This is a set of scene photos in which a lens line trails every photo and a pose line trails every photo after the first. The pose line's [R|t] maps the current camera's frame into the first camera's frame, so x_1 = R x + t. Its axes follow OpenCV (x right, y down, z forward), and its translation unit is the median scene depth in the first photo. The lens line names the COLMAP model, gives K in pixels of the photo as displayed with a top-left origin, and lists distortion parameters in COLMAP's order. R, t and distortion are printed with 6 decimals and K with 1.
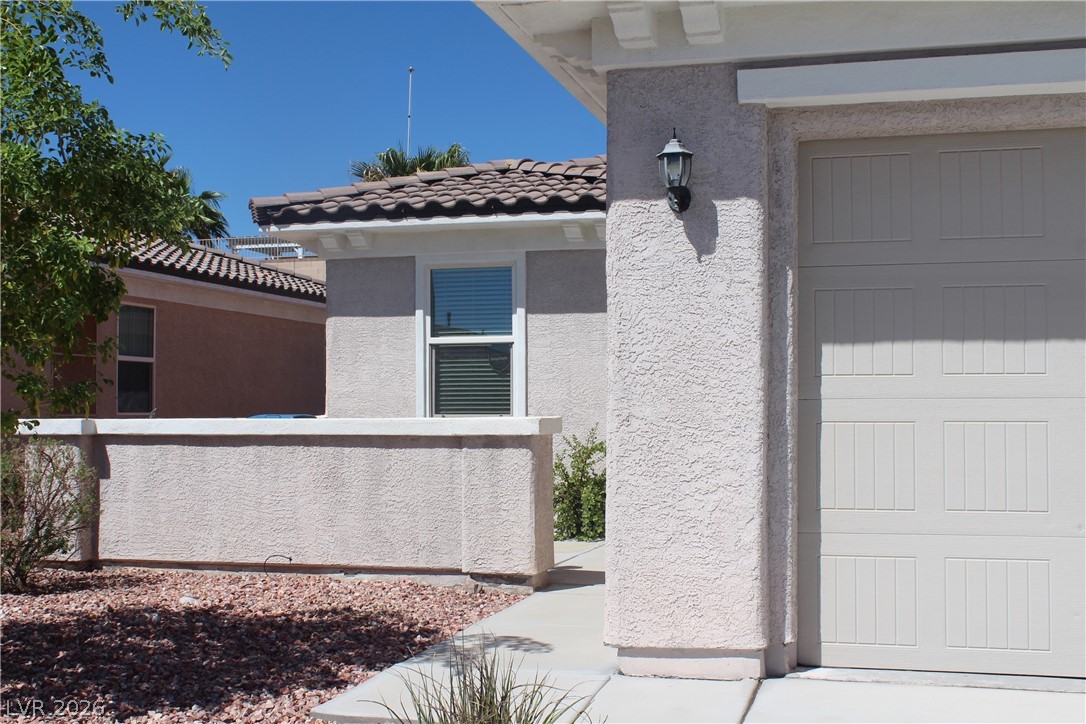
lens RADIAL K [[1349.7, 0, 543.2], [0, 1349.7, 363.2], [0, 0, 1]] dist [-0.063260, 0.000000]
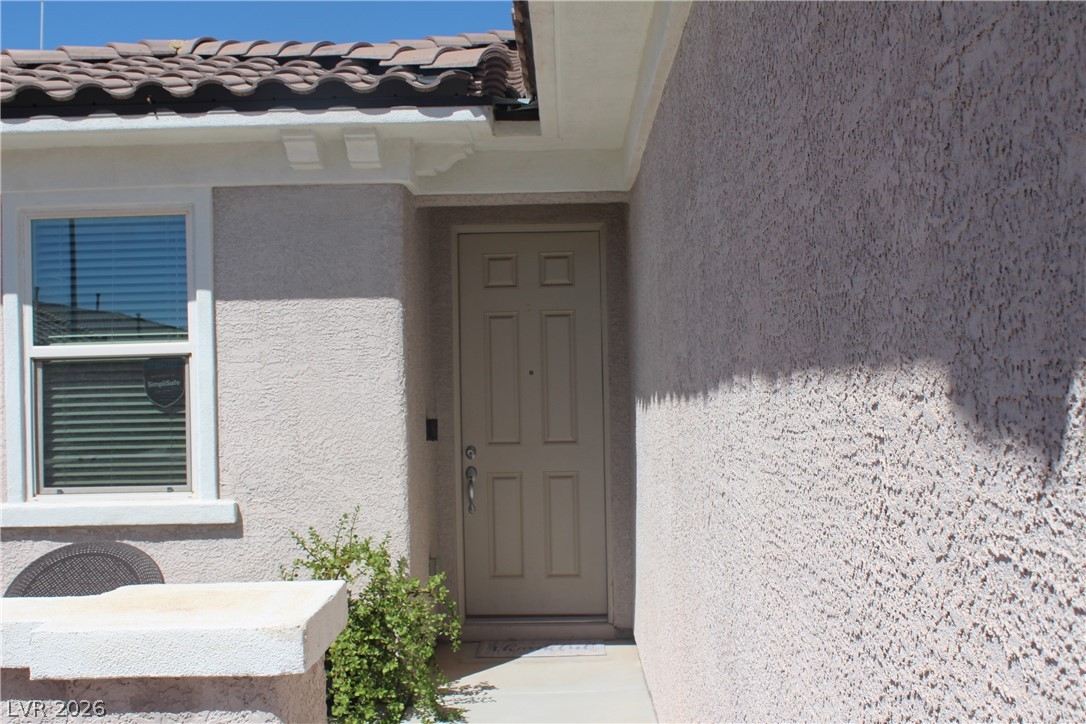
lens RADIAL K [[1349.7, 0, 542.6], [0, 1349.7, 359.8], [0, 0, 1]] dist [-0.063260, 0.000000]
pose [[0.969378, -0.014631, 0.245136, -0.017245], [0.010519, 0.999781, 0.018076, -0.021207], [-0.245347, -0.014944, 0.969320, 0.435549]]
